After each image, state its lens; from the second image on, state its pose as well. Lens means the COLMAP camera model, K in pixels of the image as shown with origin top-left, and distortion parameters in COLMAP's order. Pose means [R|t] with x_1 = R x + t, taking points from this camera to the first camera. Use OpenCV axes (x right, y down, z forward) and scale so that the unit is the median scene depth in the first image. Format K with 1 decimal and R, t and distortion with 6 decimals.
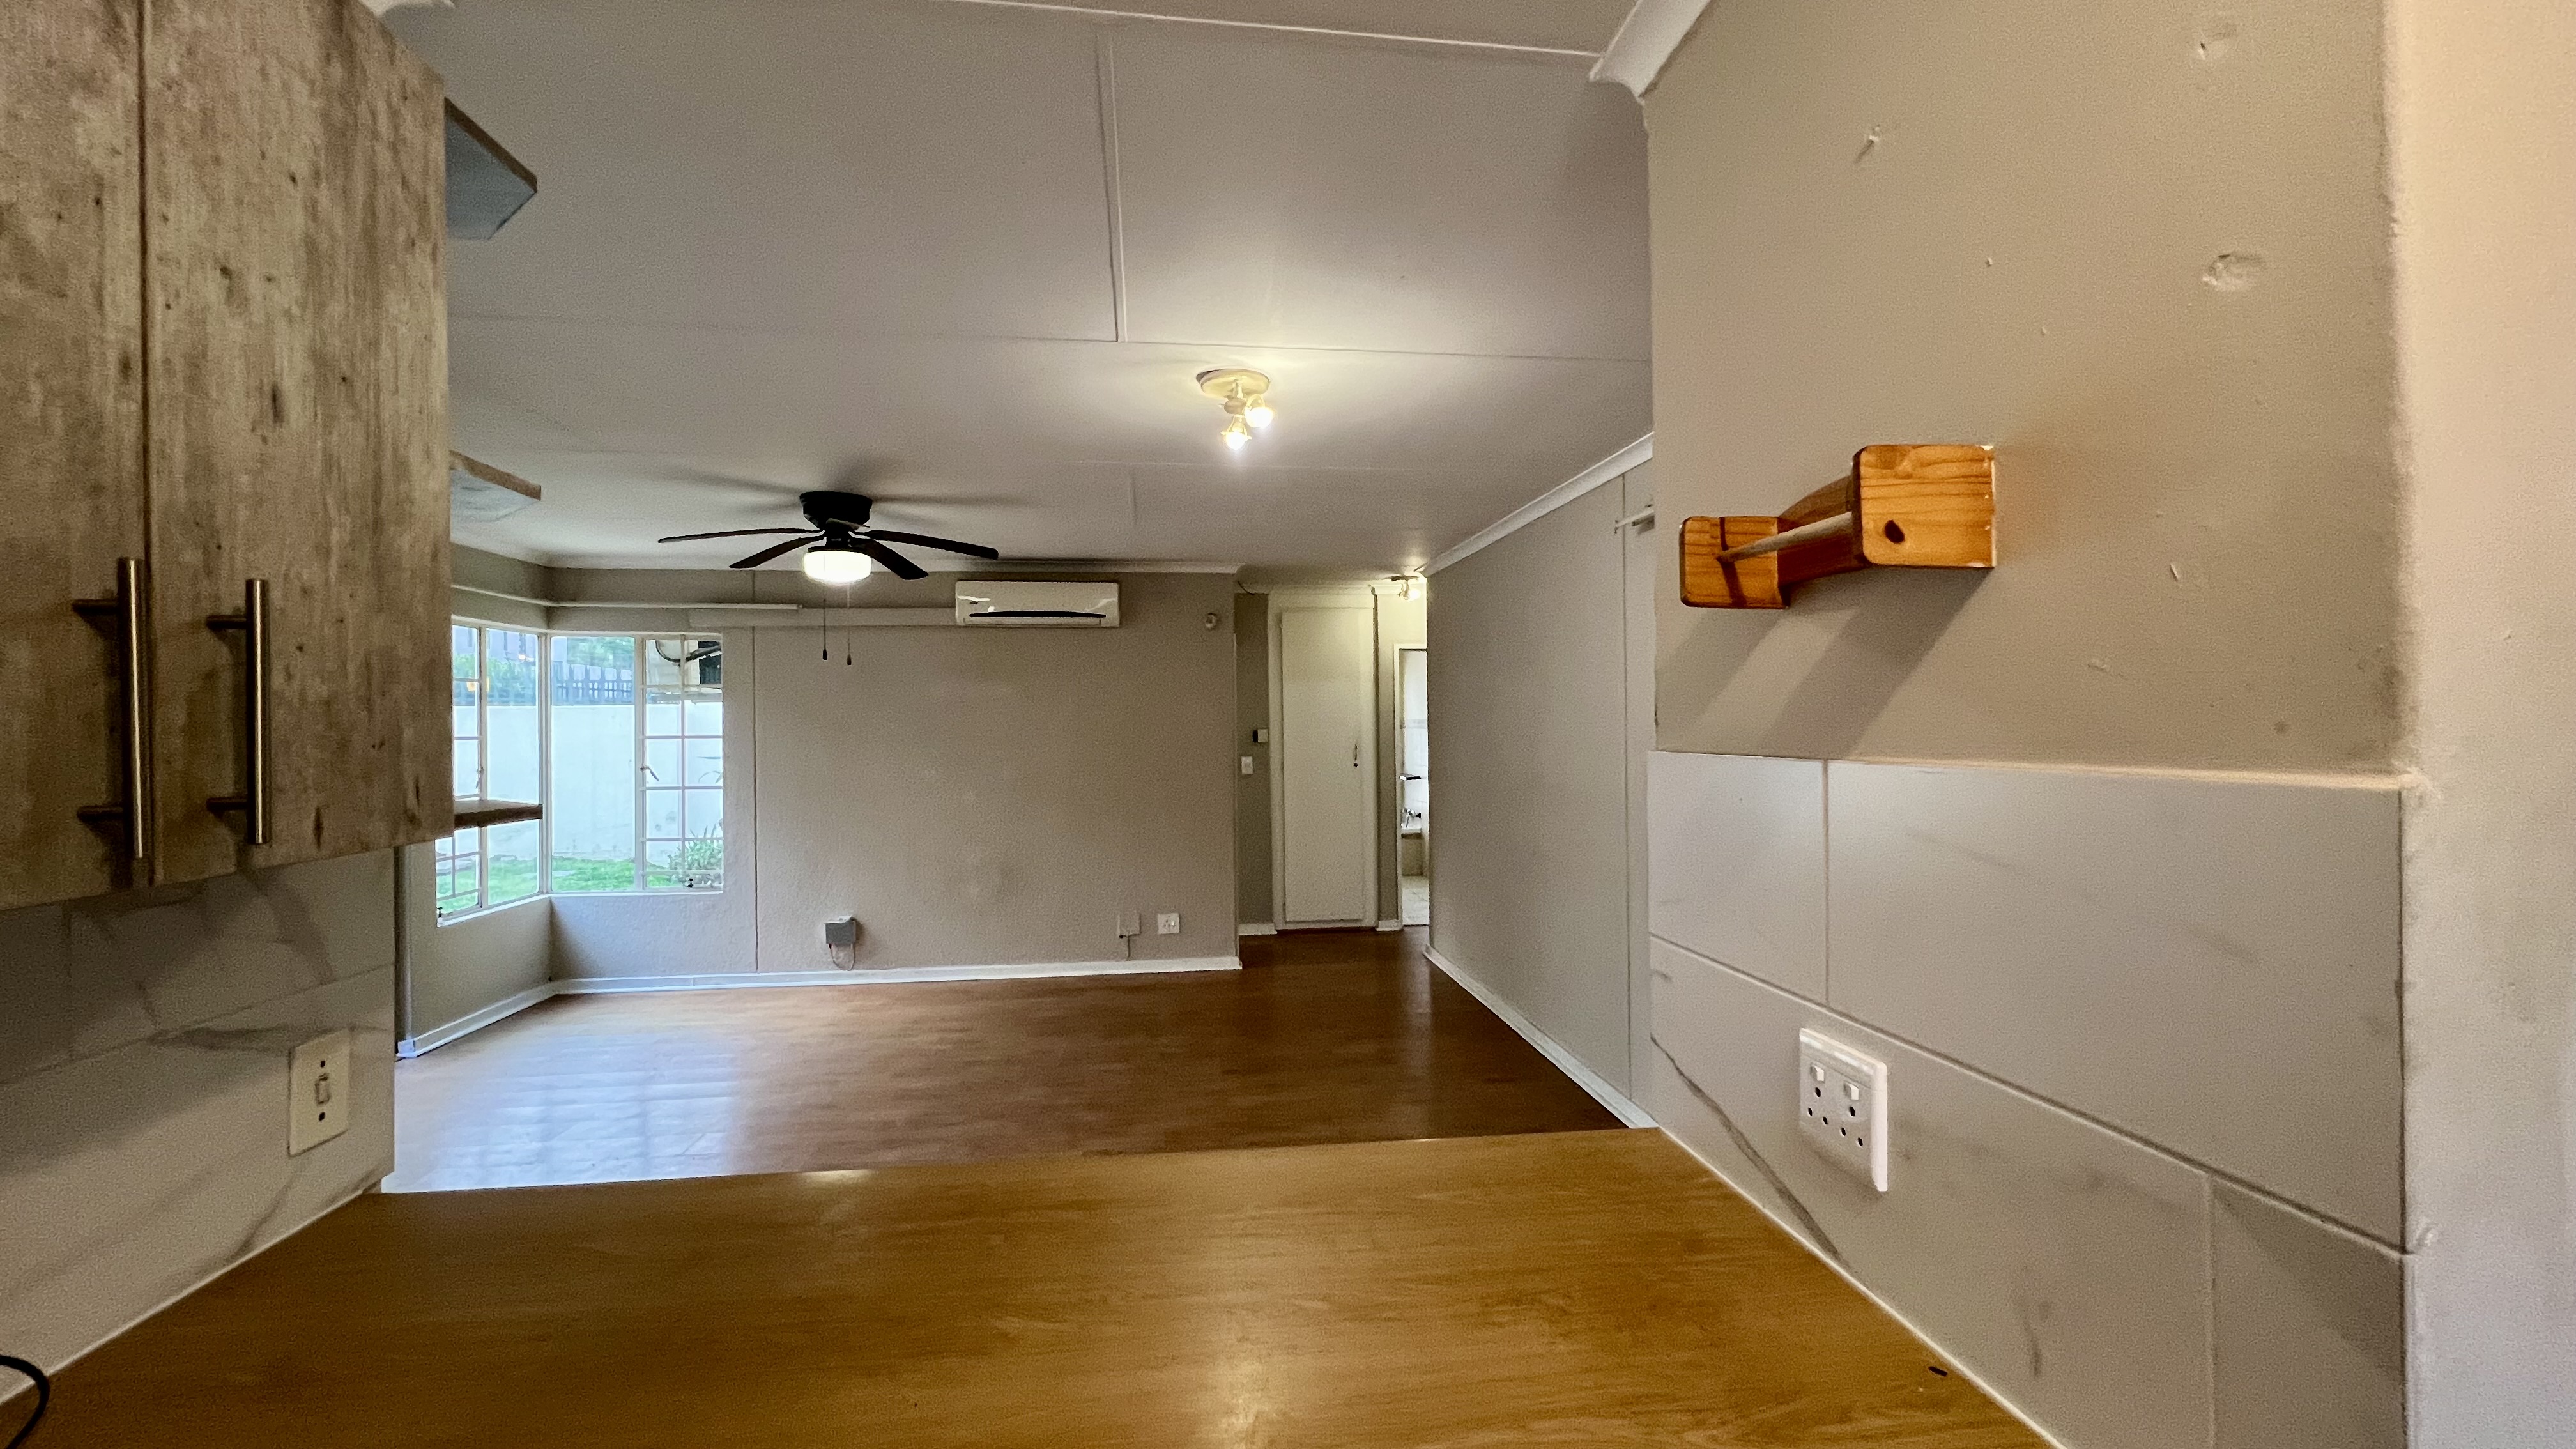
lens RADIAL K [[1028.1, 0, 1288.0], [0, 1028.1, 724.5], [0, 0, 1]] dist [0.003011, 0.000549]
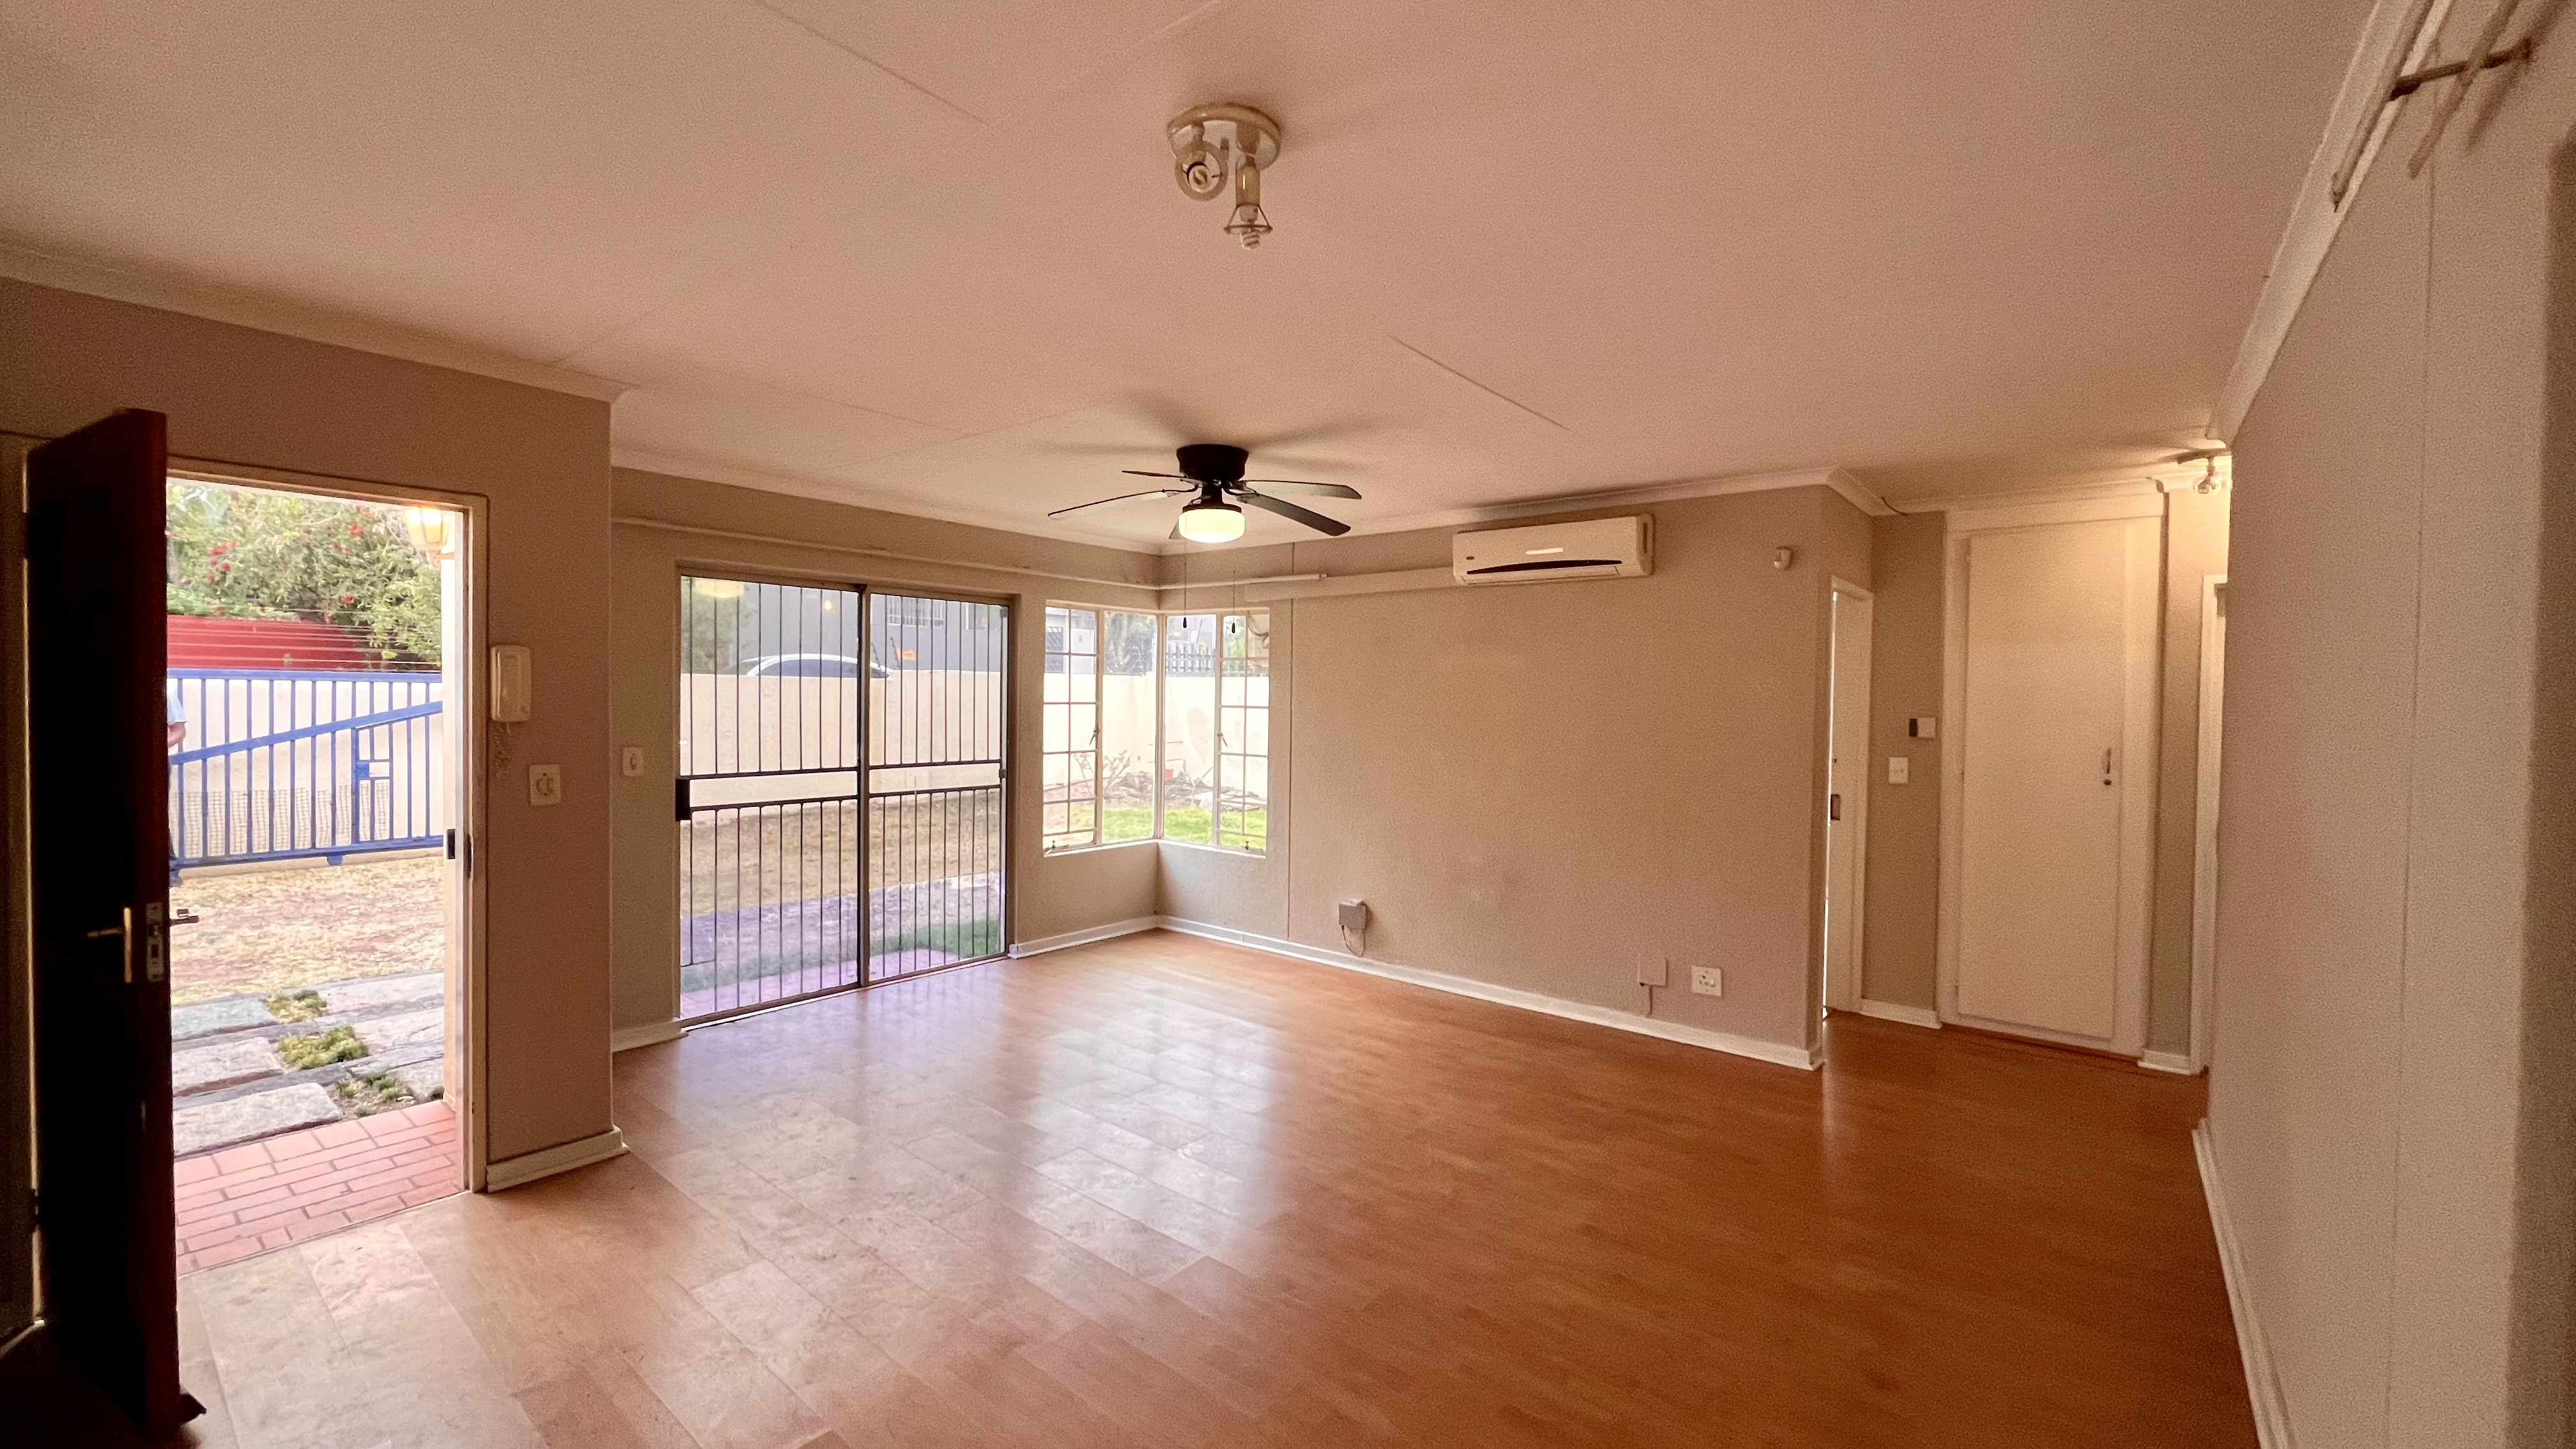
lens RADIAL K [[1029.1, 0, 1284.9], [0, 1029.1, 724.5], [0, 0, 1]] dist [0.001896, 0.000608]
pose [[0.694321, 0.038821, -0.718618, 0.201766], [-0.019442, 0.999191, 0.035194, -0.007804], [0.719403, -0.010465, 0.694514, 0.292578]]
